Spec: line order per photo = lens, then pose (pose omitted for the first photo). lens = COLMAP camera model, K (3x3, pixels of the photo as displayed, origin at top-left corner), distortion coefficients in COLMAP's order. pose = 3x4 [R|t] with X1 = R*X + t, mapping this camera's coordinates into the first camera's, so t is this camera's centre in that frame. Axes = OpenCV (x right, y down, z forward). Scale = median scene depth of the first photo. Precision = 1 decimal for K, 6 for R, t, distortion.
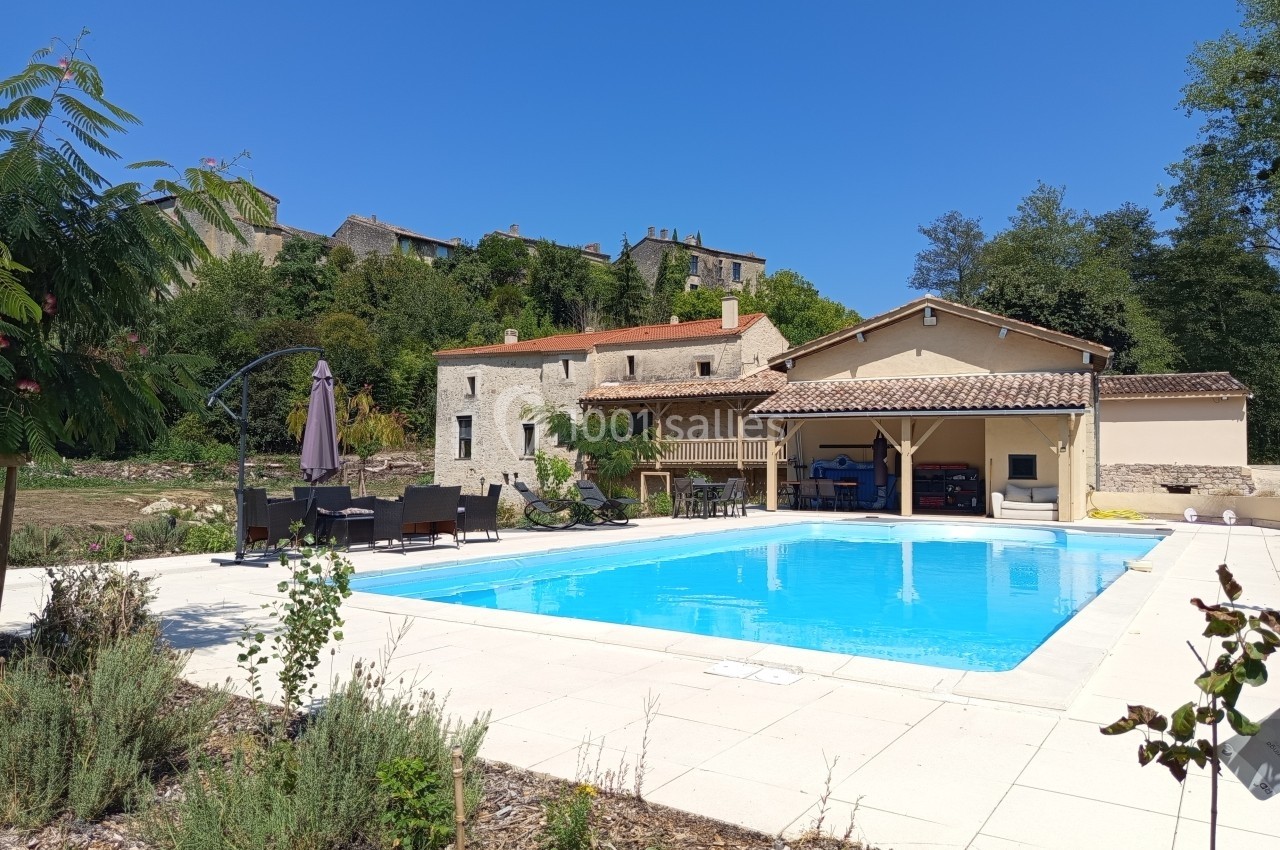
lens RADIAL K [[904.8, 0, 640.0], [0, 904.8, 425.0], [0, 0, 1]] dist [0.025267, -0.038582]
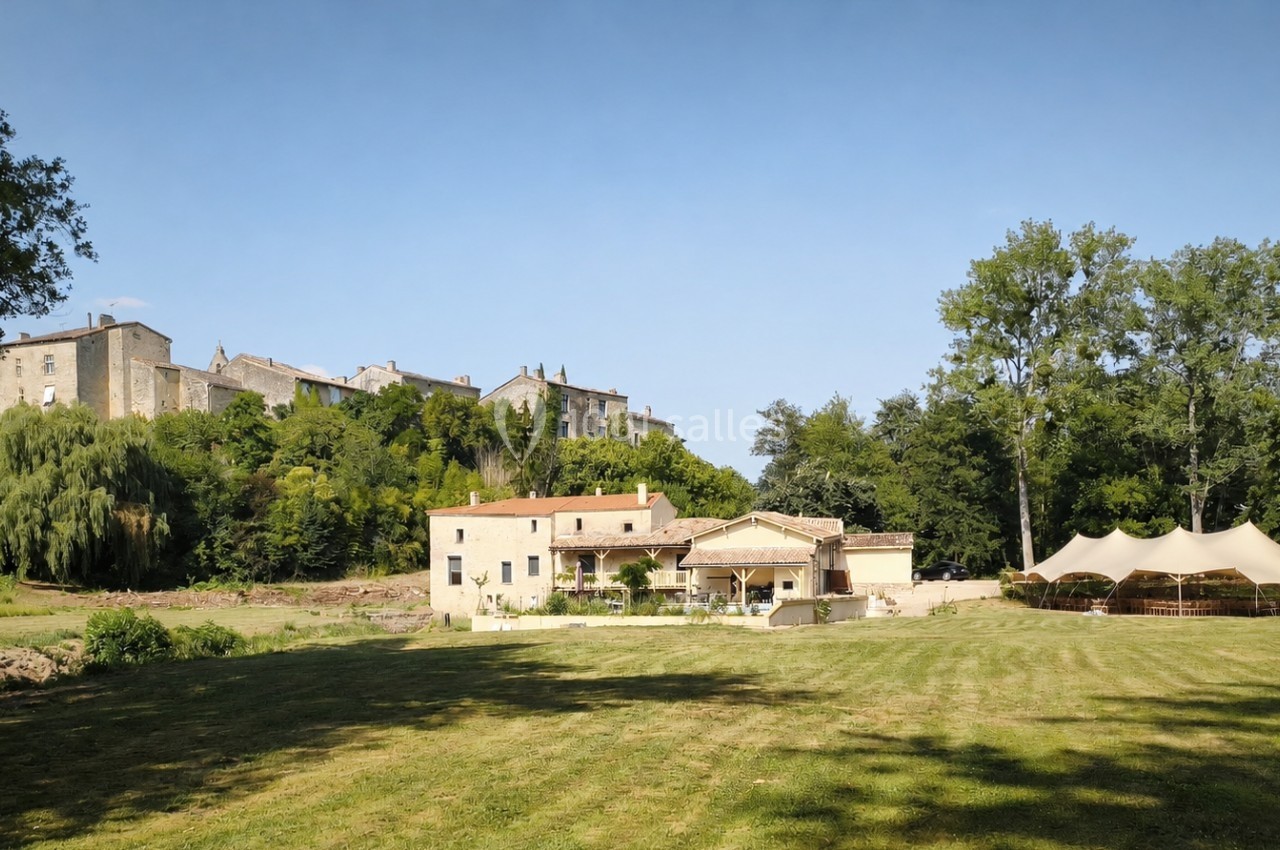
lens RADIAL K [[904.8, 0, 640.0], [0, 904.8, 425.0], [0, 0, 1]] dist [0.025267, -0.038582]
pose [[0.987390, 0.017850, 0.157294, -0.129257], [0.003655, 0.990787, -0.135377, -0.019967], [-0.158262, 0.134245, 0.978229, -0.486124]]
